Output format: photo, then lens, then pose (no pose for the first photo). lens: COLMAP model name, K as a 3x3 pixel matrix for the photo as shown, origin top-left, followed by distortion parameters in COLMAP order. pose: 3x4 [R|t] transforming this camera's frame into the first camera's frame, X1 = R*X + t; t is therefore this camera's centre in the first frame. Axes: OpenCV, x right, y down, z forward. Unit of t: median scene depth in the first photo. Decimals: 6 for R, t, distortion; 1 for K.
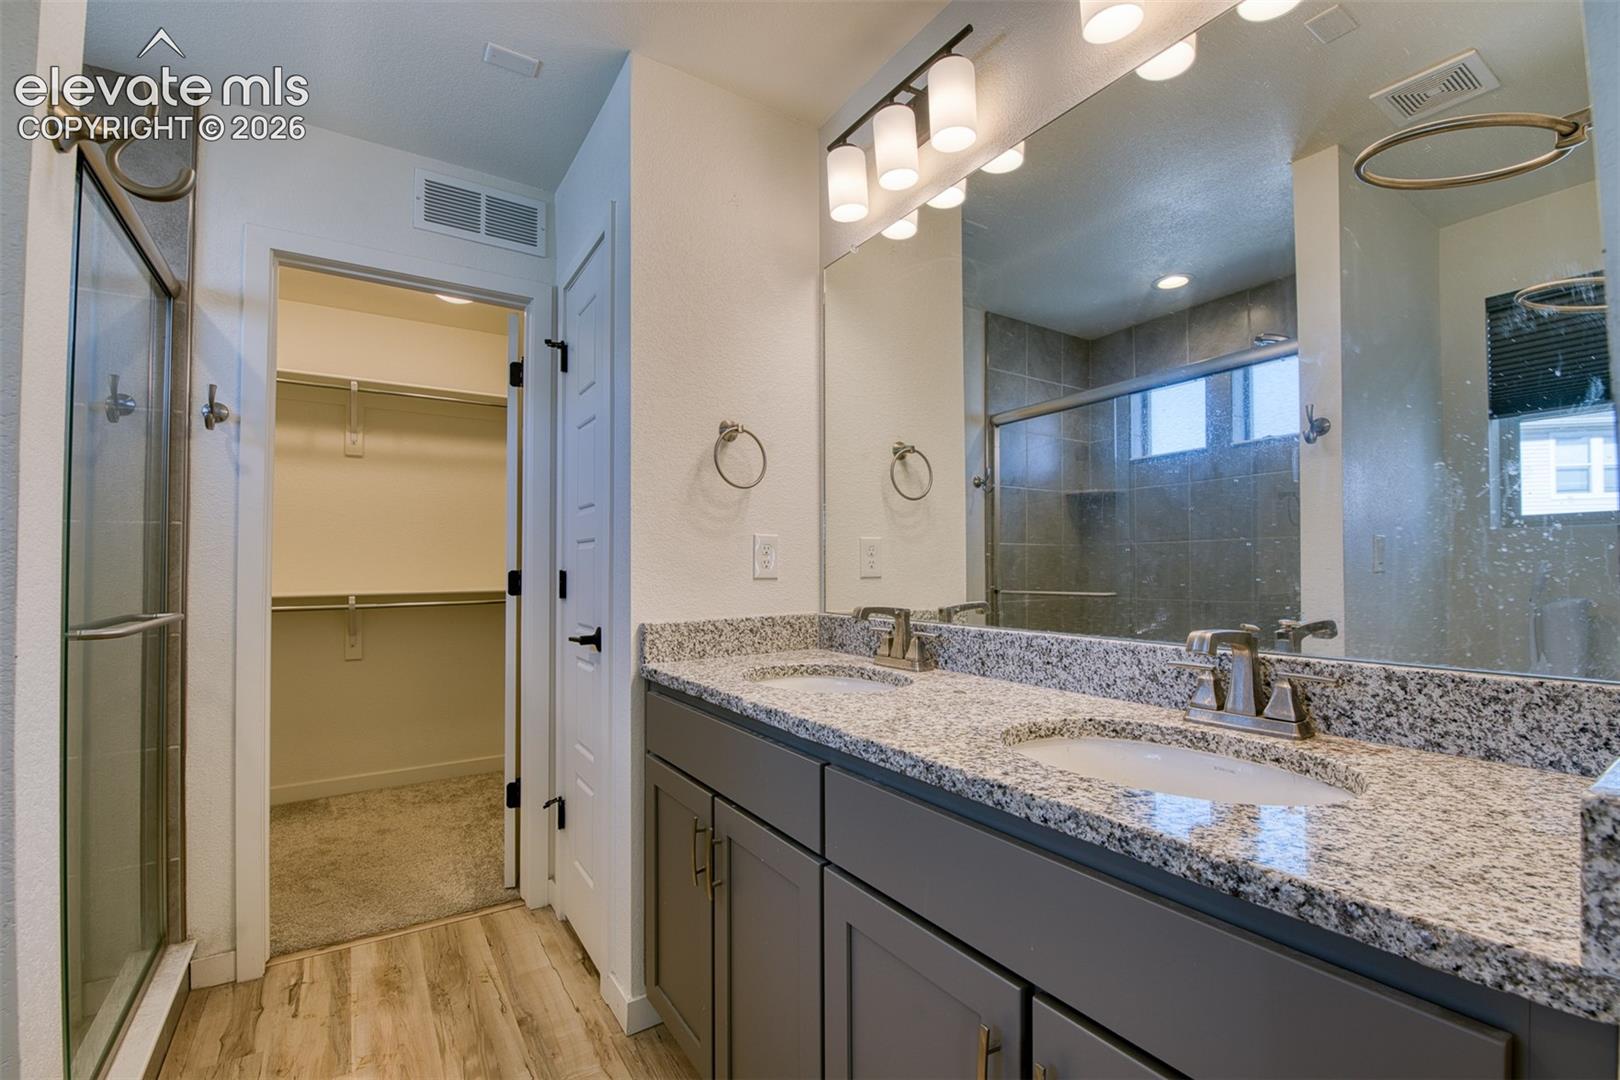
lens RADIAL K [[696.6, 0, 811.2], [0, 696.6, 567.3], [0, 0, 1]] dist [0.000767, 0.000026]
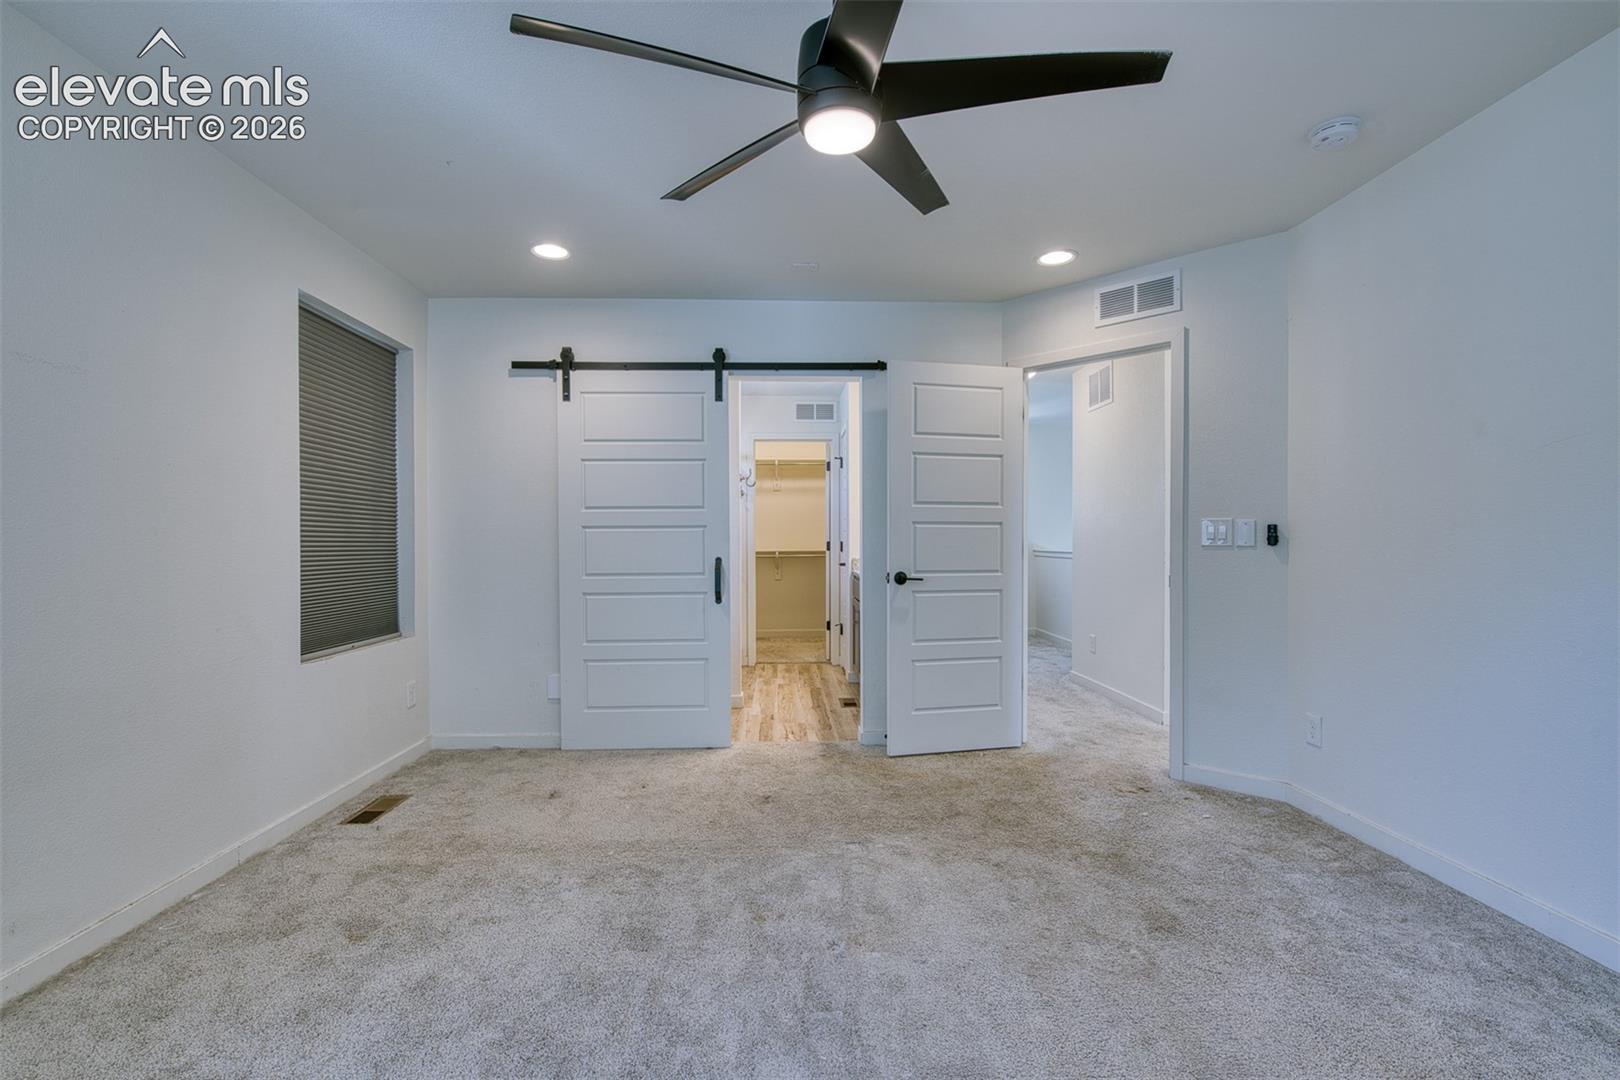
lens RADIAL K [[701.5, 0, 810.0], [0, 701.5, 540.0], [0, 0, 1]] dist [-0.000521, -0.000574]
pose [[0.859564, -0.012218, -0.510881, 0.894559], [0.015879, 0.999870, 0.002805, -0.011150], [0.510781, -0.010524, 0.859647, -1.354080]]
